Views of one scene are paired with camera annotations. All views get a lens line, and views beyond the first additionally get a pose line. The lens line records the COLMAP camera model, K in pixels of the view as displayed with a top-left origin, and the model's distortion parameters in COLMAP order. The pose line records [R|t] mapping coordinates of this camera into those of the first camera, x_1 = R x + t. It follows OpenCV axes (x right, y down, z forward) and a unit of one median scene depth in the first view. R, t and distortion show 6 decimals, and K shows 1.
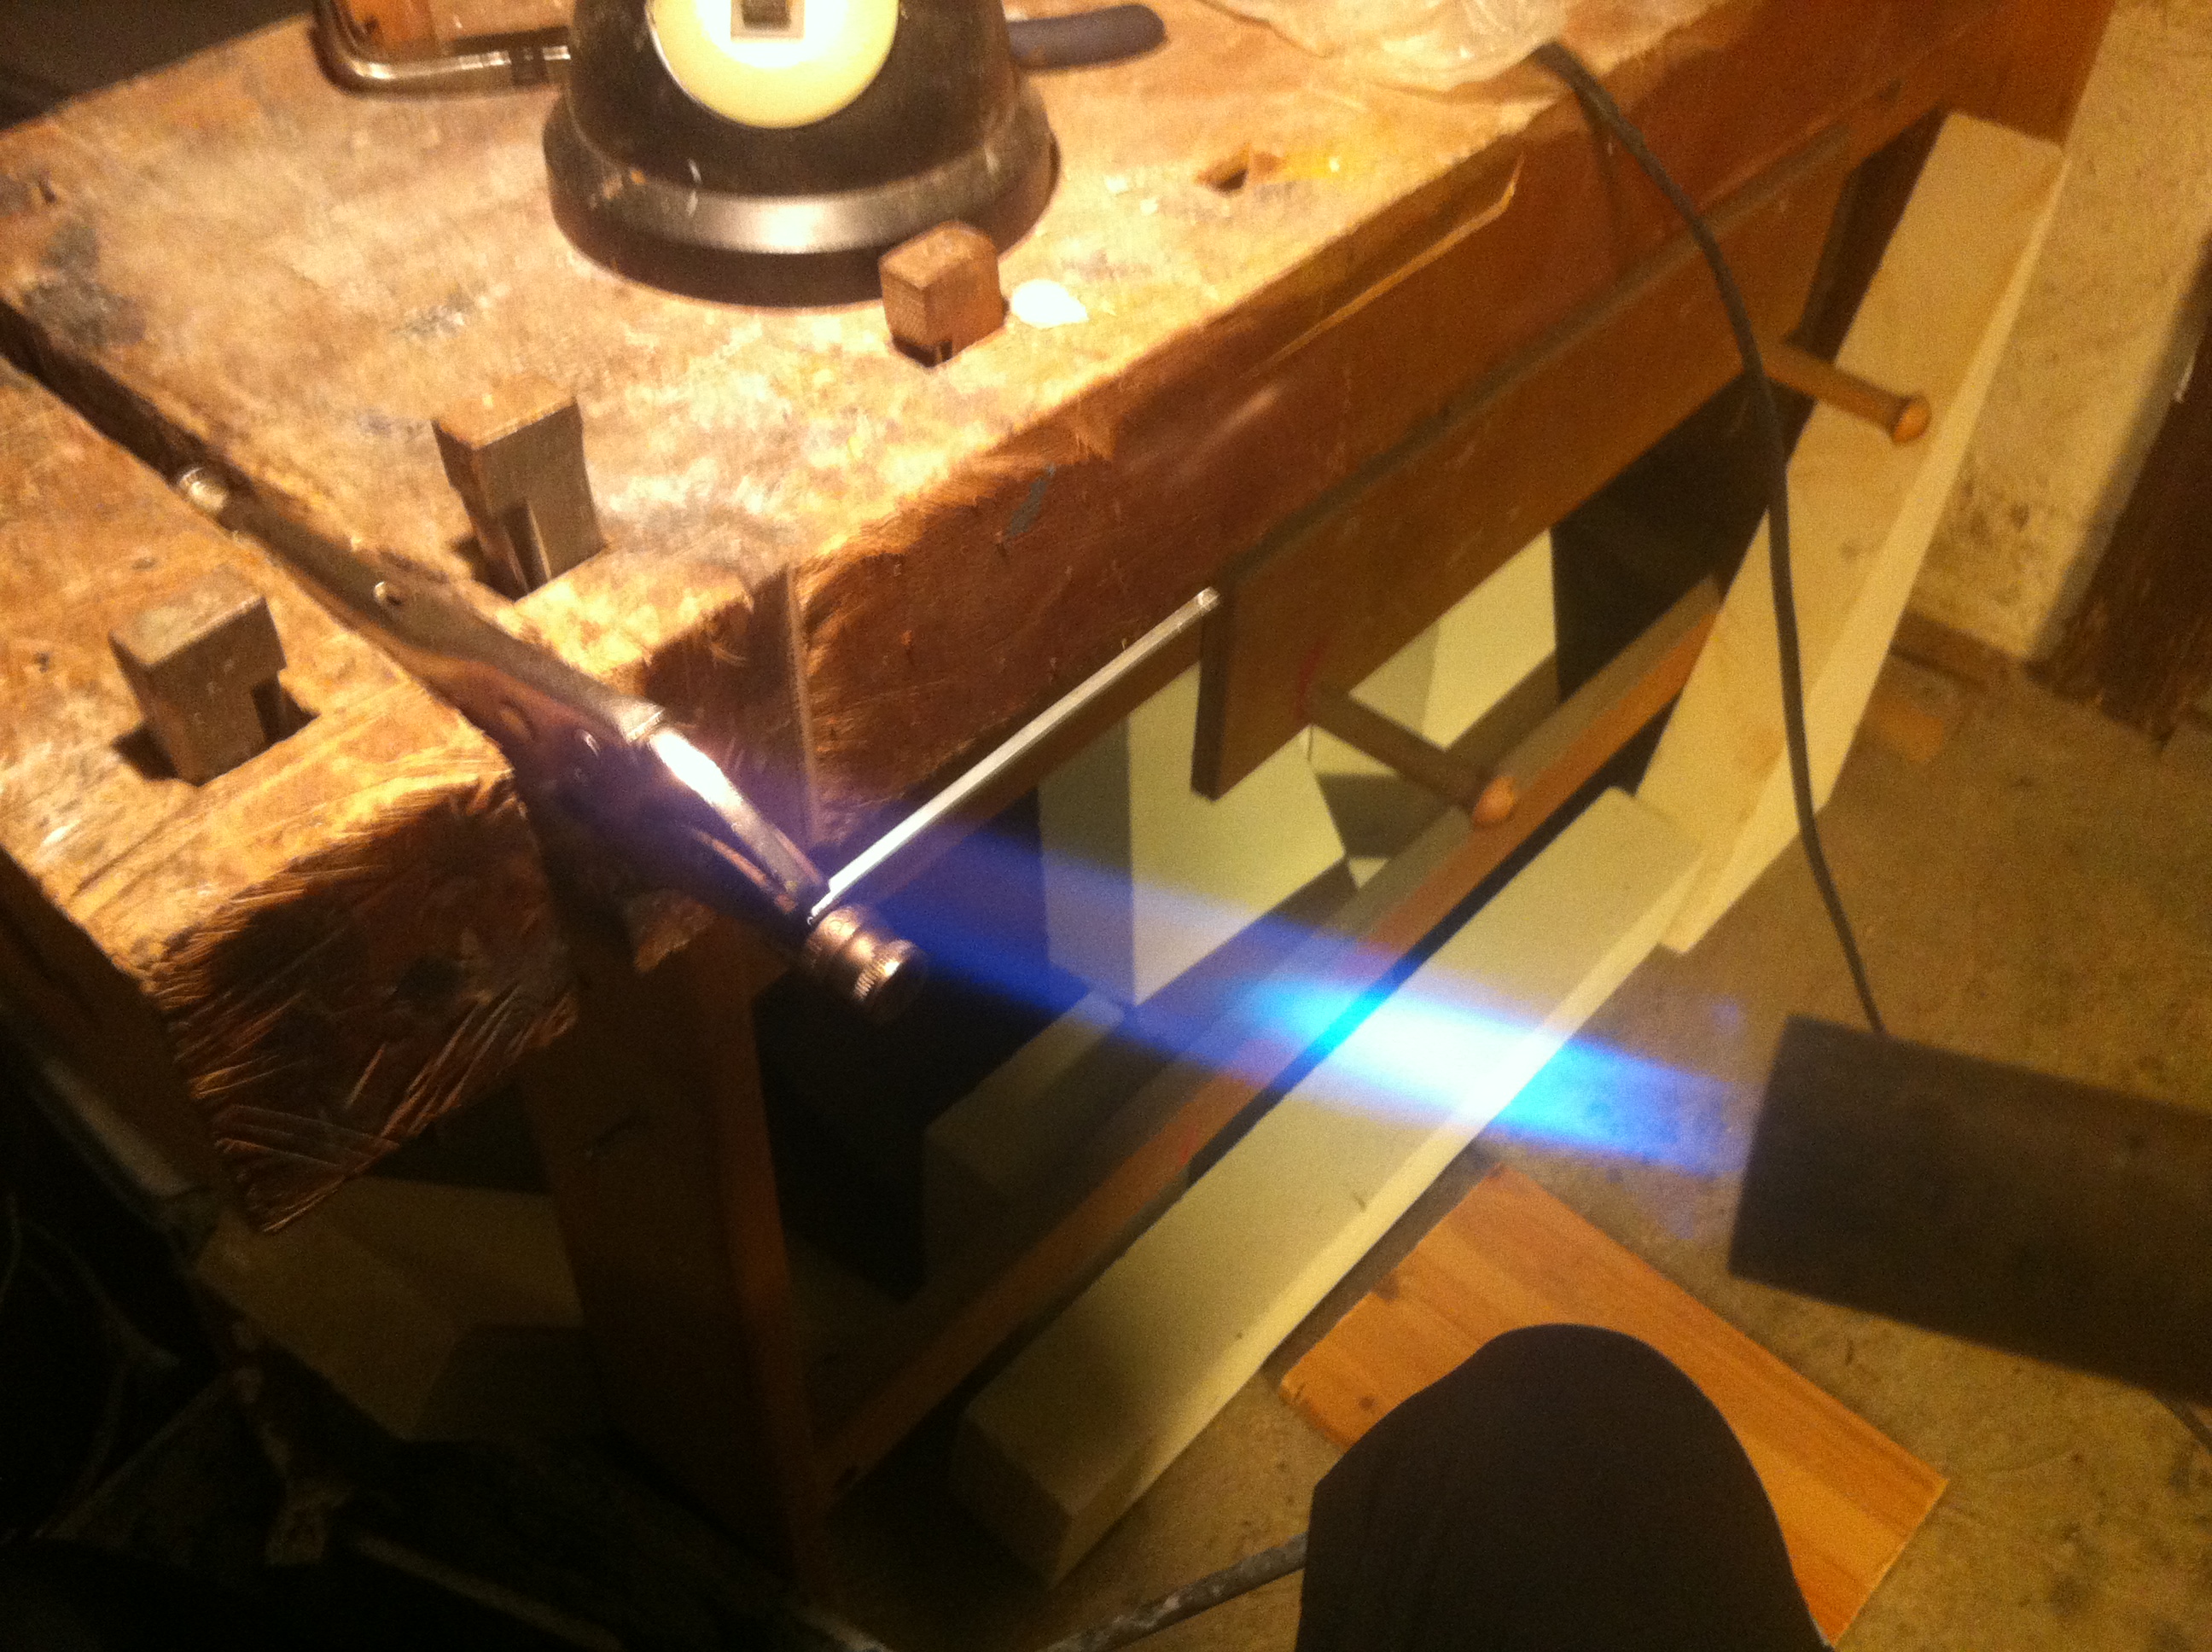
lens RADIAL K [[2285.3, 0, 1106.3], [0, 2285.3, 741.7], [0, 0, 1]] dist [-0.022259, 0.000000]
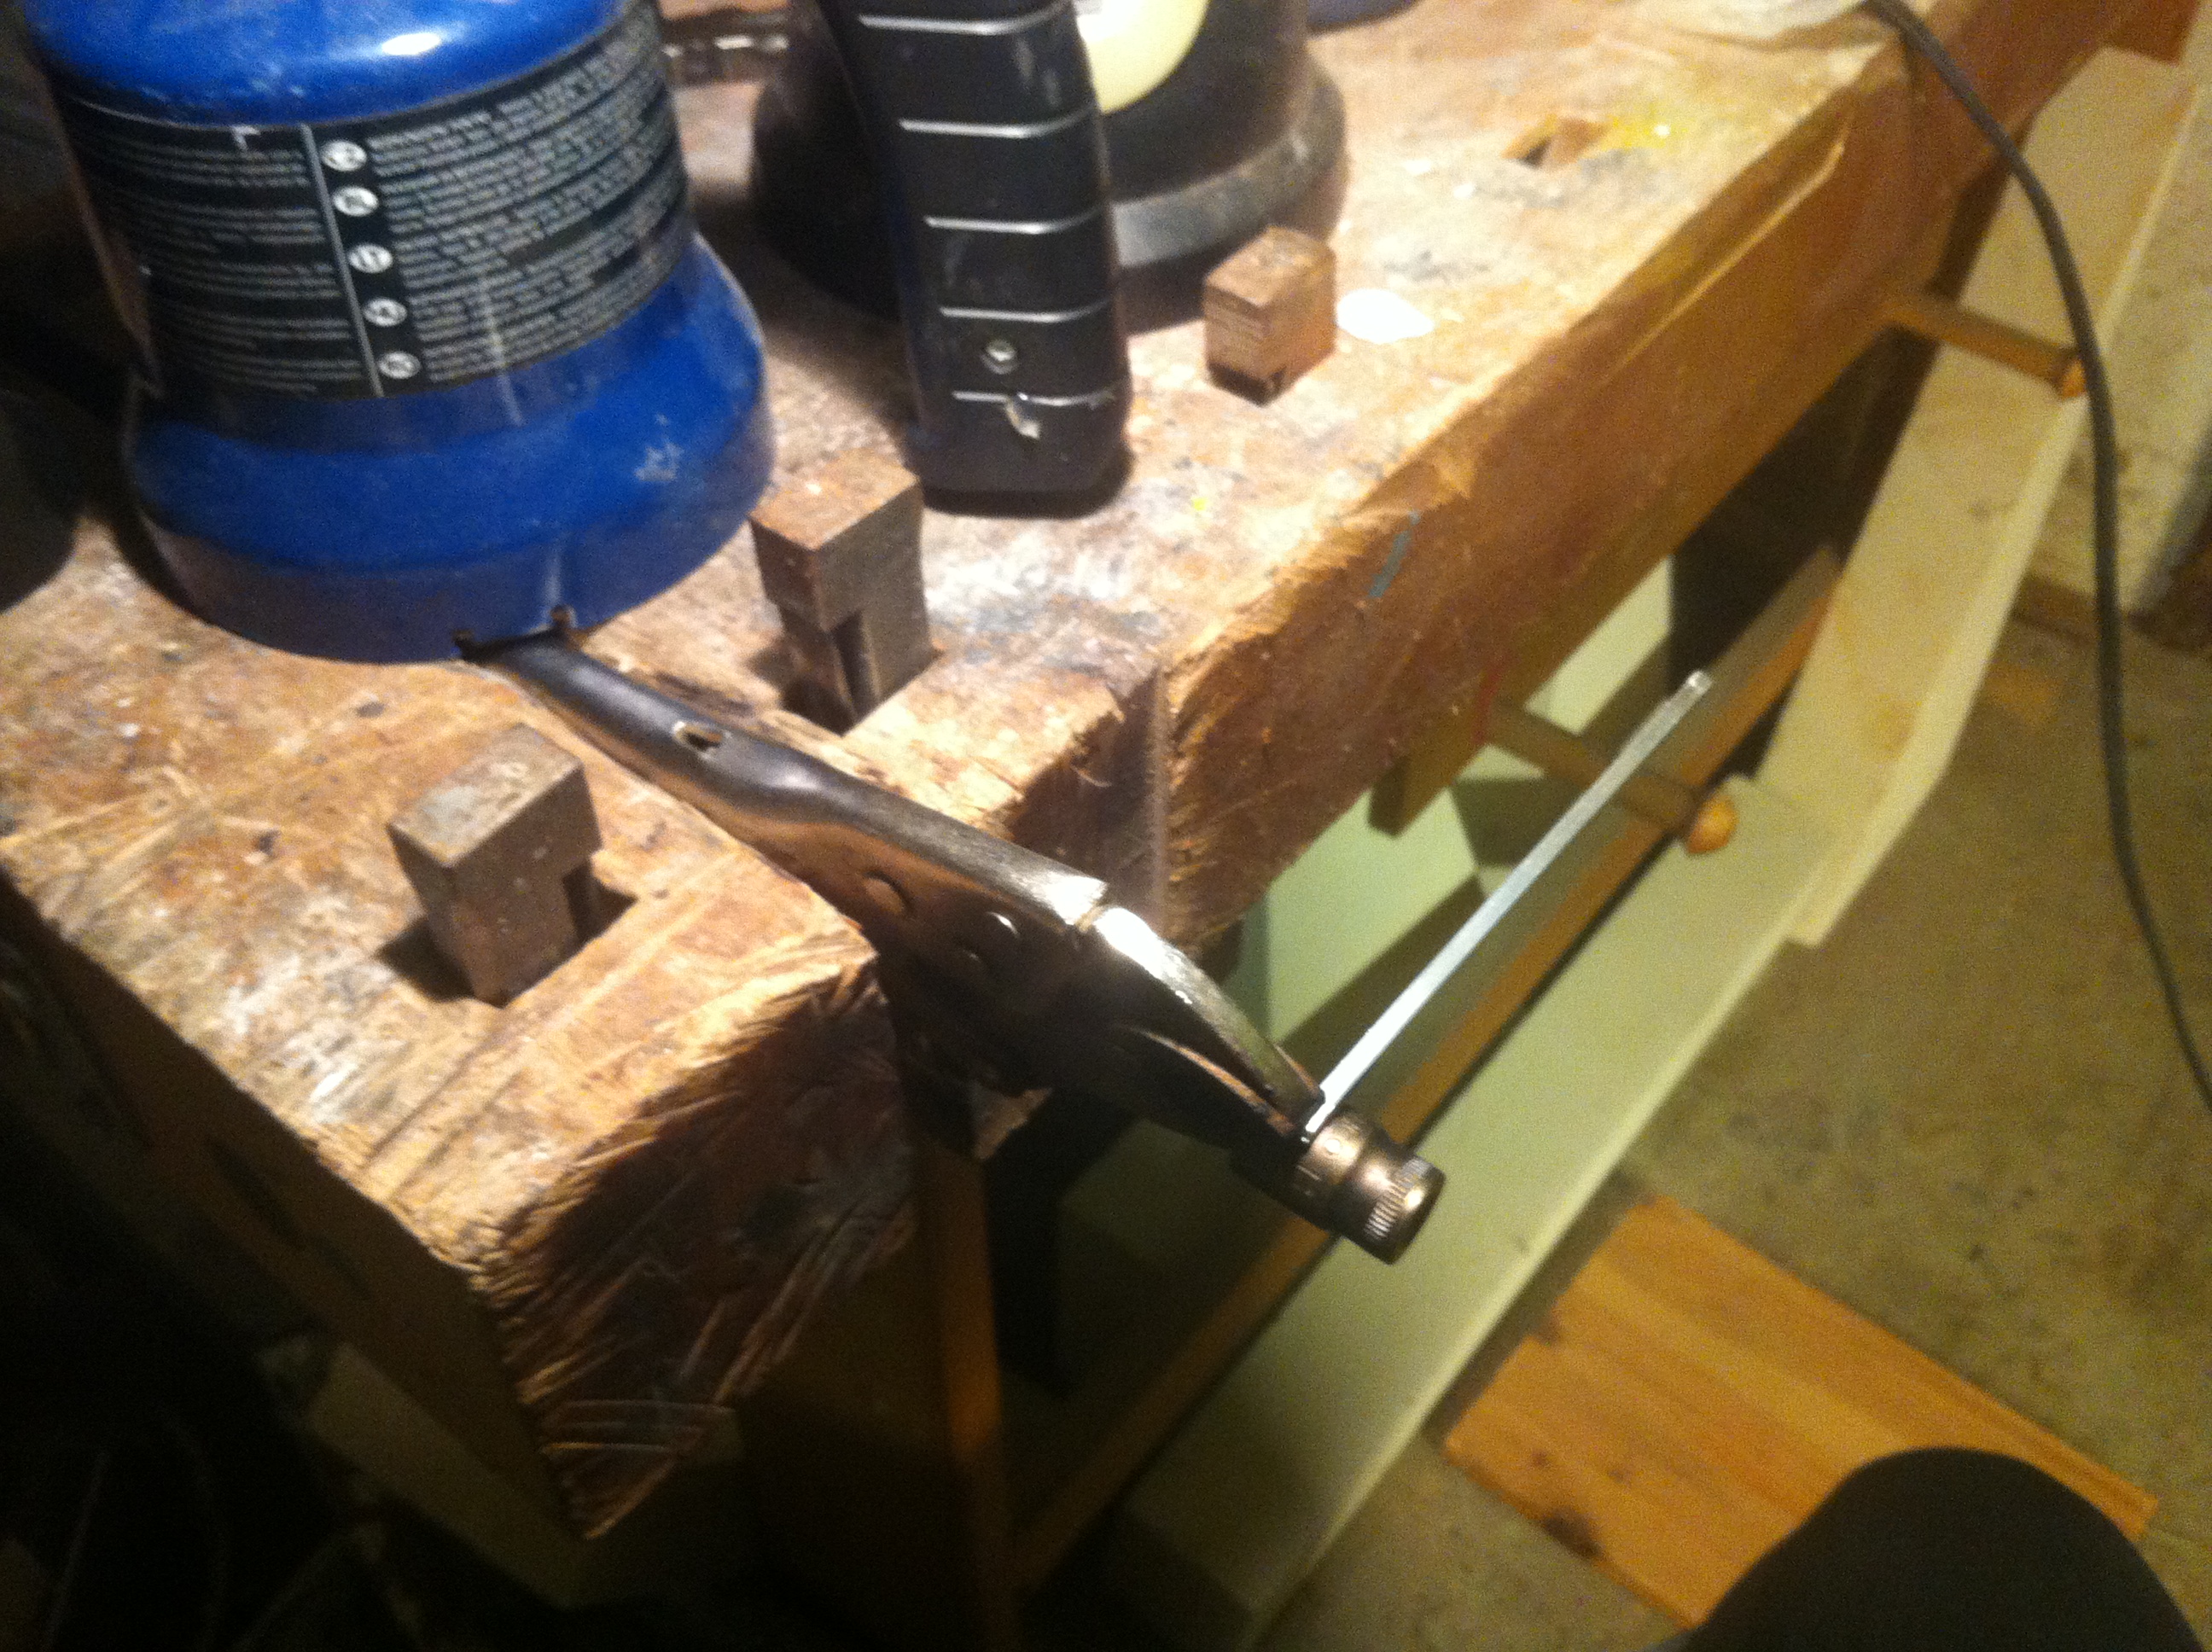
lens RADIAL K [[2285.3, 0, 1071.5], [0, 2285.3, 769.5], [0, 0, 1]] dist [-0.022259, 0.000000]
pose [[0.998391, -0.052828, 0.020601, -0.168137], [0.052218, 0.998211, 0.029106, -0.058089], [-0.022101, -0.027983, 0.999364, 0.167963]]
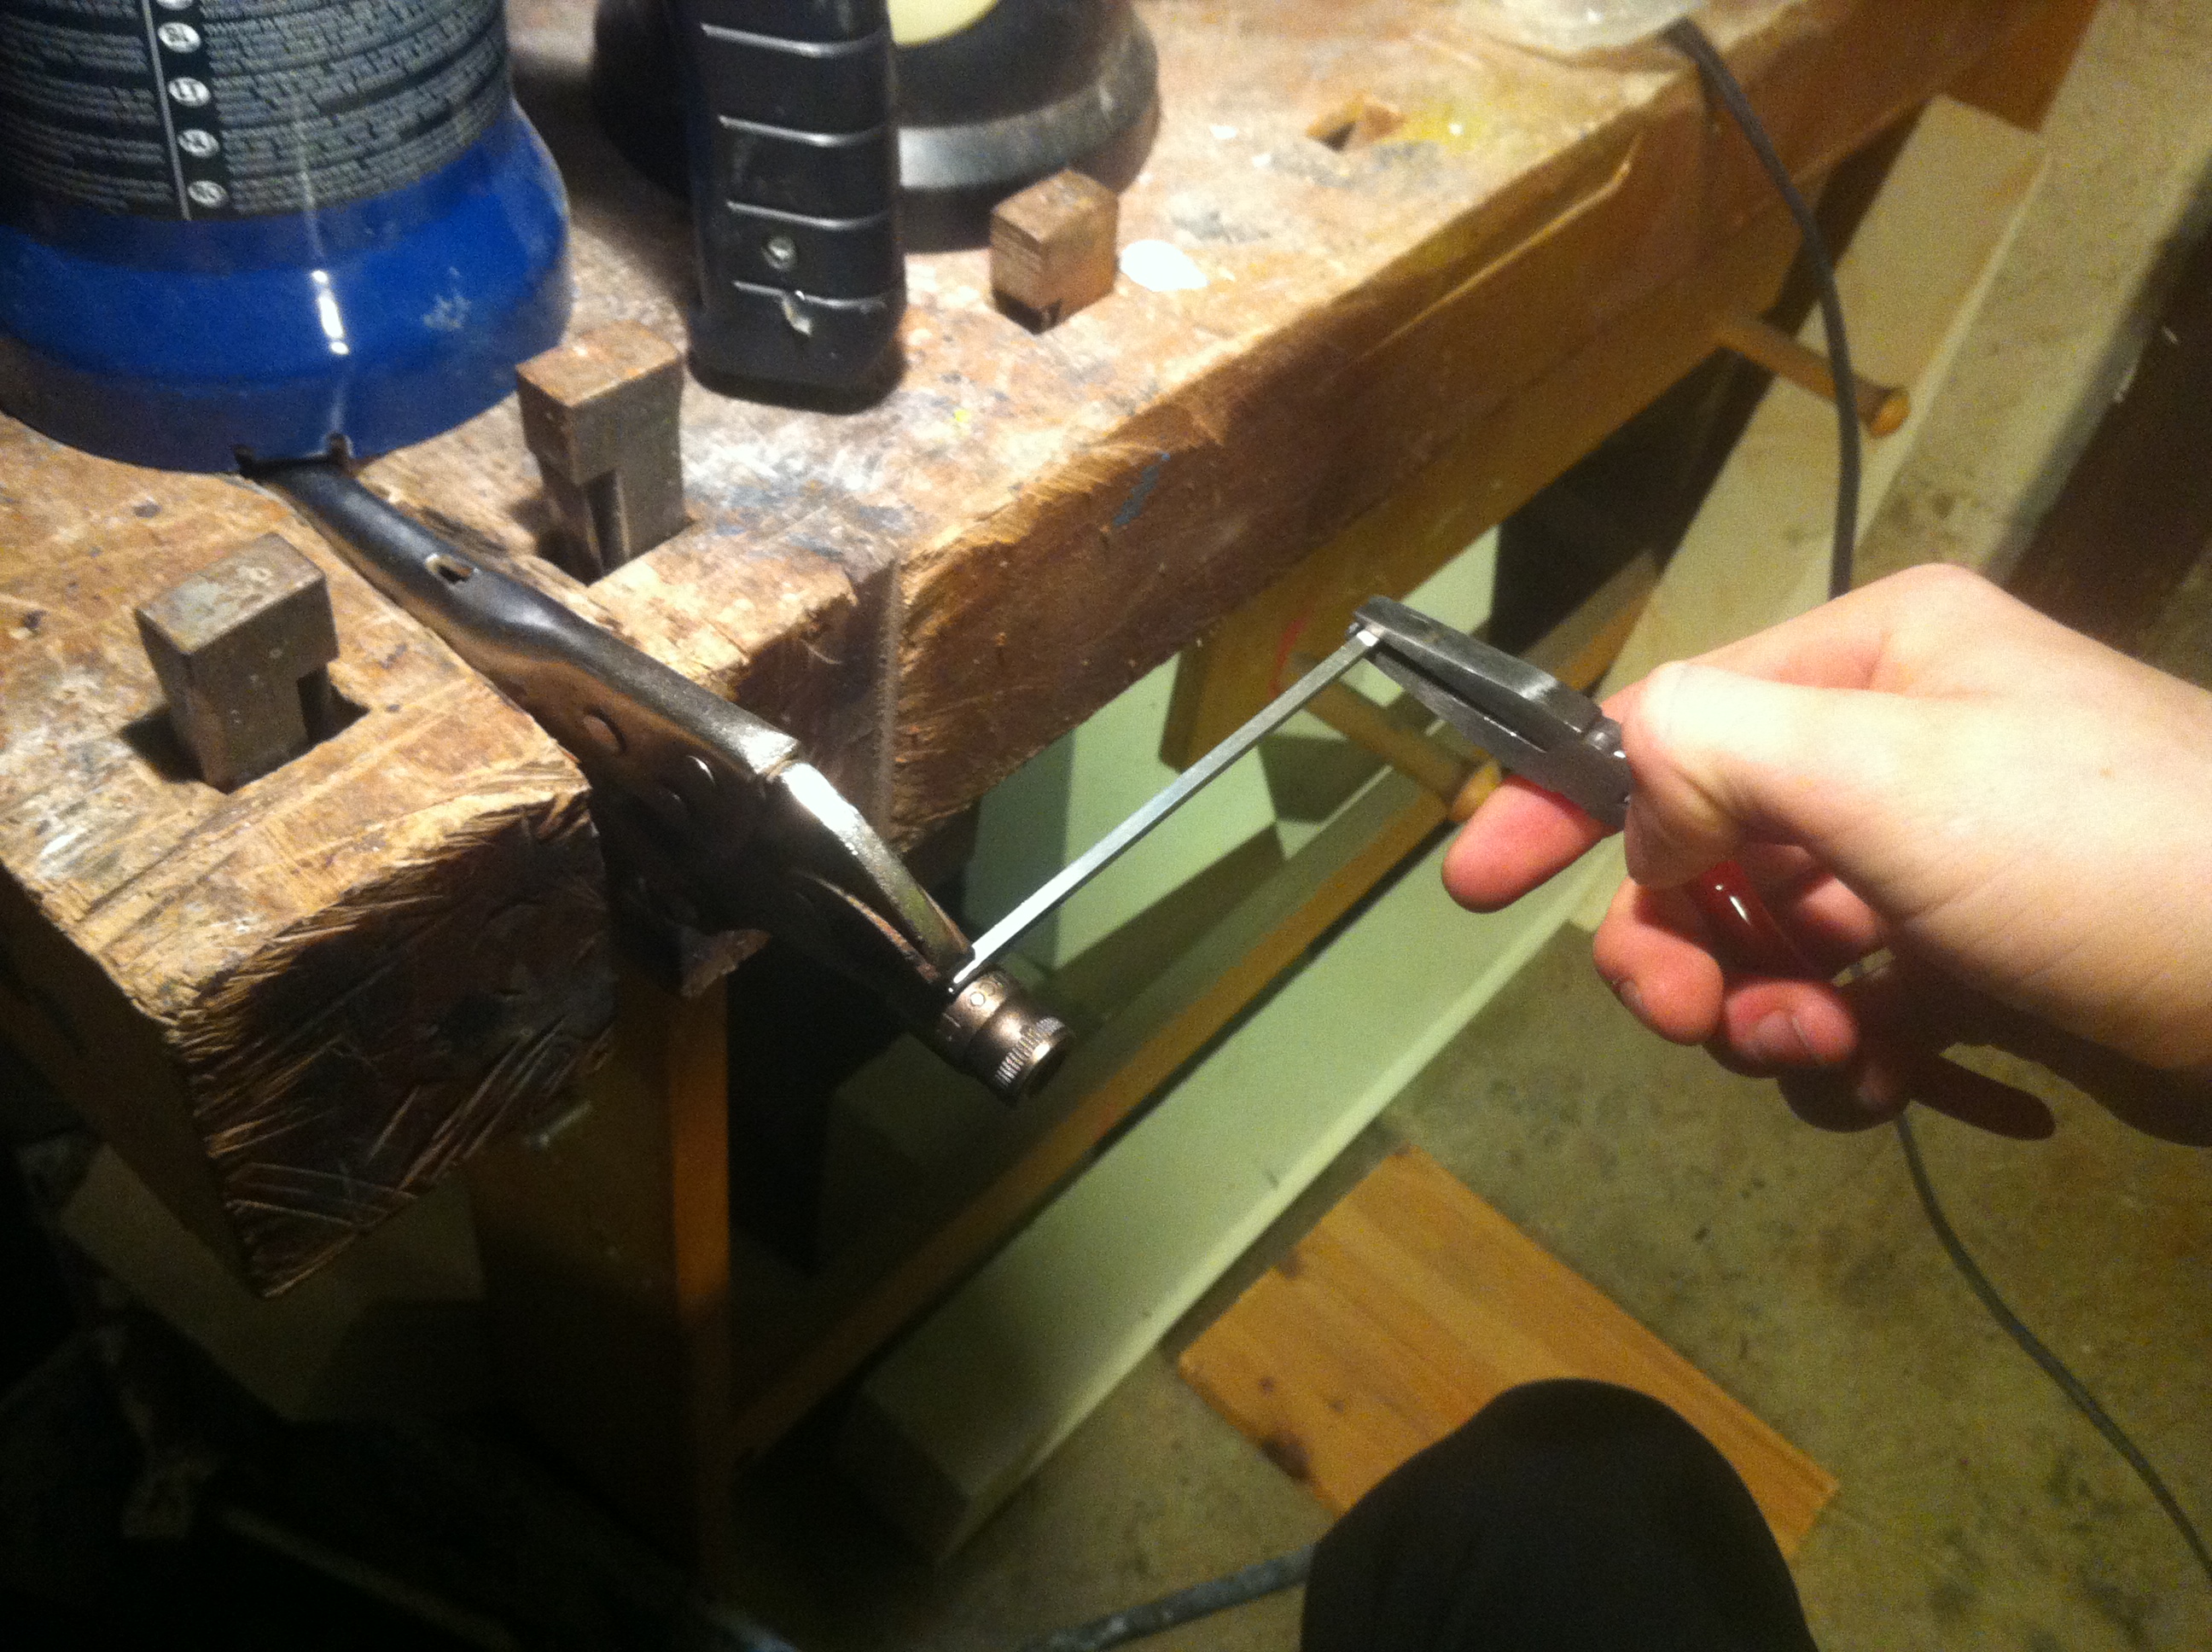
lens RADIAL K [[2285.3, 0, 1094.1], [0, 2285.3, 741.4], [0, 0, 1]] dist [-0.022259, 0.000000]
pose [[0.994819, 0.059884, 0.082148, -0.116987], [-0.063572, 0.997049, 0.043039, -0.043872], [-0.079328, -0.048038, 0.995690, 0.103208]]
